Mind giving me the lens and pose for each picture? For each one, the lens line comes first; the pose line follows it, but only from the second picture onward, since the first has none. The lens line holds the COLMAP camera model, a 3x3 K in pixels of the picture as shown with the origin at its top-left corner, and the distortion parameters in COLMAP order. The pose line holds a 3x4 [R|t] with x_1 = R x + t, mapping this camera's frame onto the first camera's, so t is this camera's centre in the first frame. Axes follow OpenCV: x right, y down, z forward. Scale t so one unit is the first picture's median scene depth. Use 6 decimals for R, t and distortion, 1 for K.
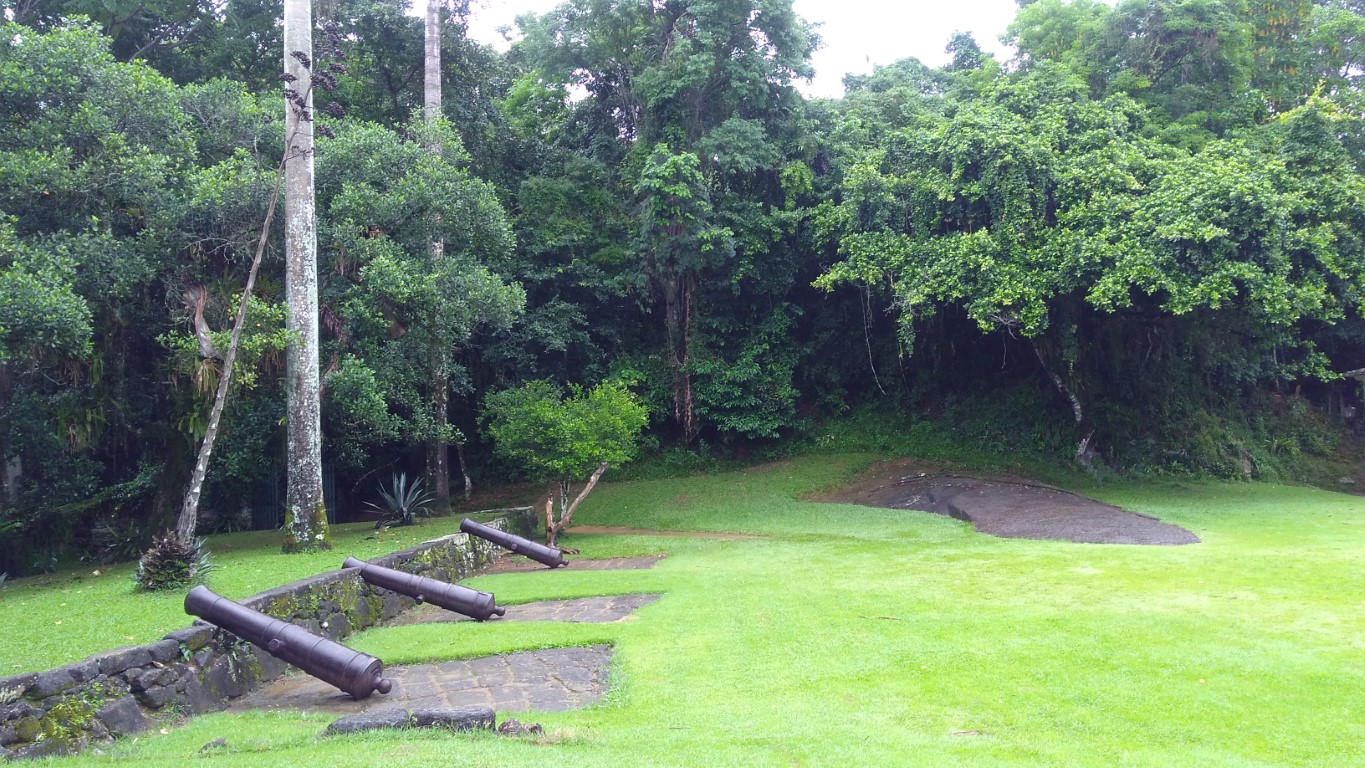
lens RADIAL K [[1060.1, 0, 682.5], [0, 1060.1, 384.0], [0, 0, 1]] dist [0.080616, -0.146596]
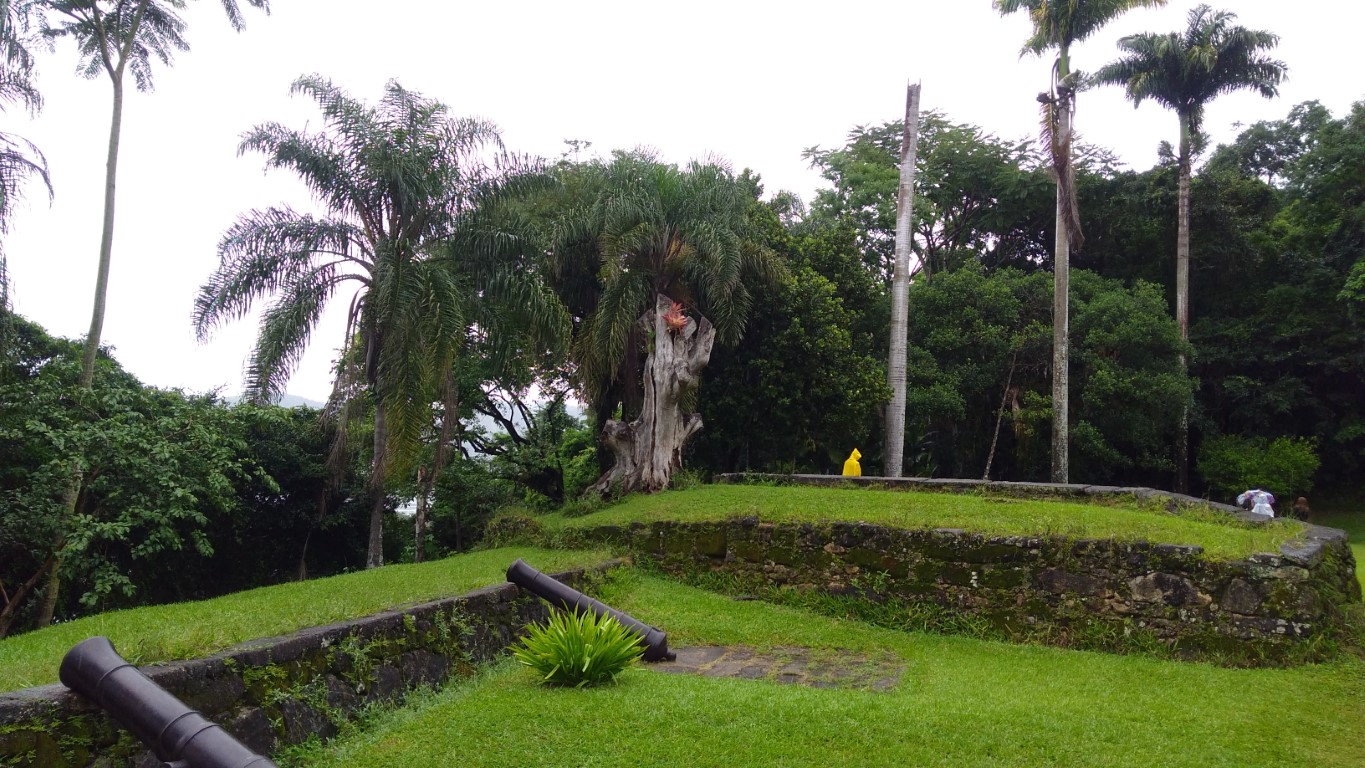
lens RADIAL K [[1060.1, 0, 682.5], [0, 1060.1, 384.0], [0, 0, 1]] dist [0.080616, -0.146596]
pose [[0.659211, 0.000617, -0.751958, 0.454621], [-0.020720, 0.999635, -0.017344, -0.029618], [0.751673, 0.027014, 0.658983, -0.573620]]
